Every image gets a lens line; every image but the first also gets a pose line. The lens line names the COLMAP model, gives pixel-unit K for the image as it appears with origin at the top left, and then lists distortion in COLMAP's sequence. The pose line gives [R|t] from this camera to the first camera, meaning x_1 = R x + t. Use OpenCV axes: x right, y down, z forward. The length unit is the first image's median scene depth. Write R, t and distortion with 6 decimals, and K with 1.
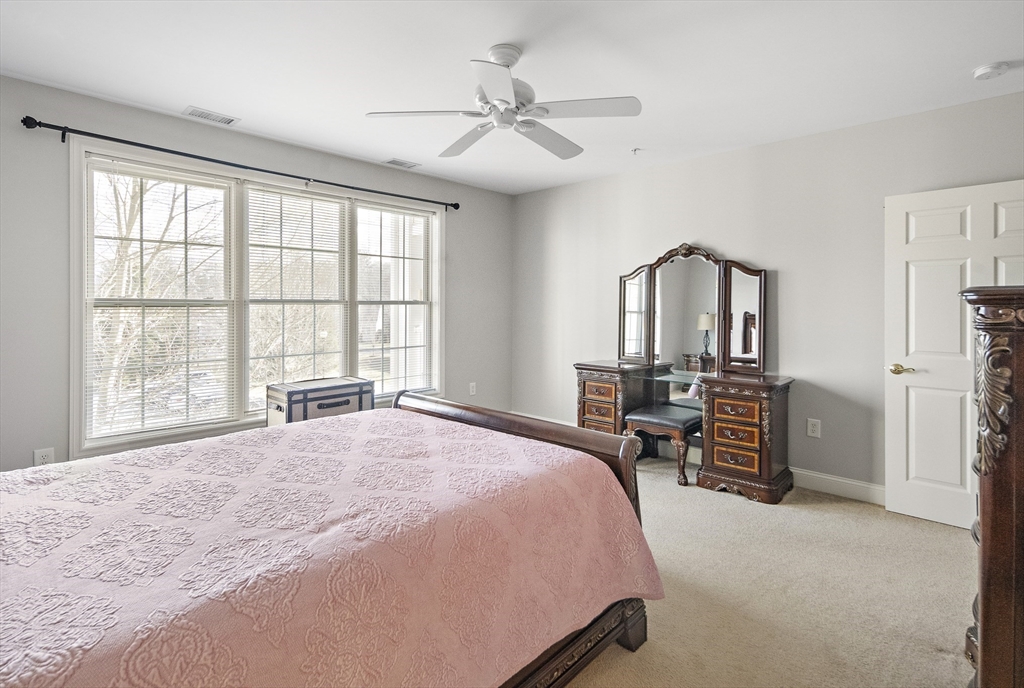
lens RADIAL K [[487.5, 0, 513.1], [0, 487.5, 311.2], [0, 0, 1]] dist [-0.002020, -0.000097]
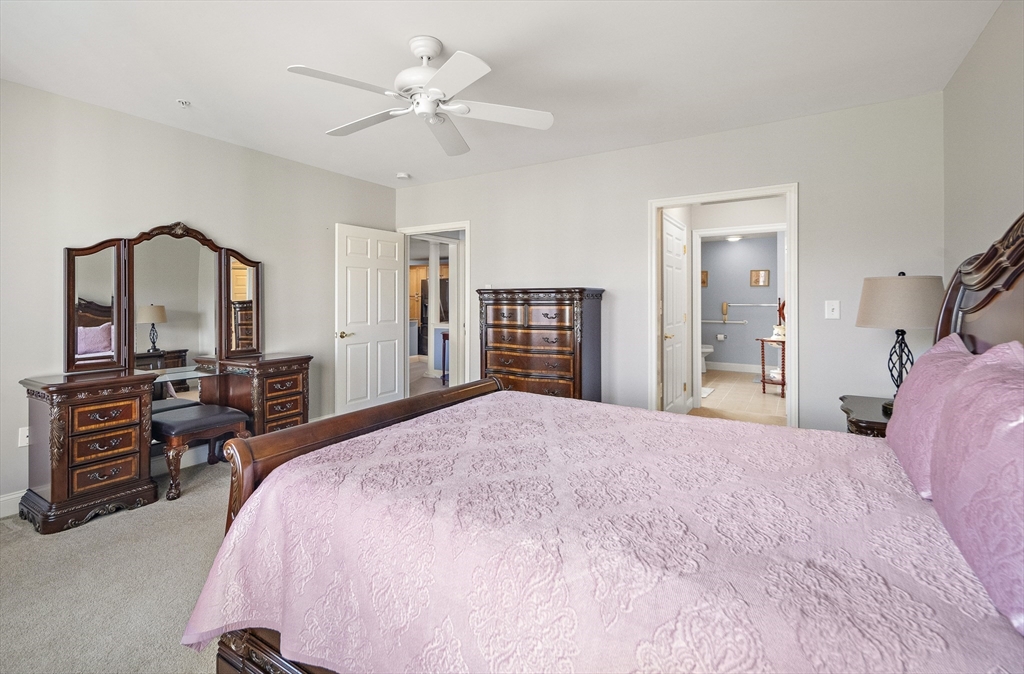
lens RADIAL K [[452.4, 0, 512.3], [0, 452.4, 294.9], [0, 0, 1]] dist [0.002994, 0.000411]
pose [[-0.183258, 0.005385, 0.983050, -0.764474], [0.006178, 0.999972, -0.004326, 0.000146], [-0.983045, 0.005280, -0.183286, 0.754094]]
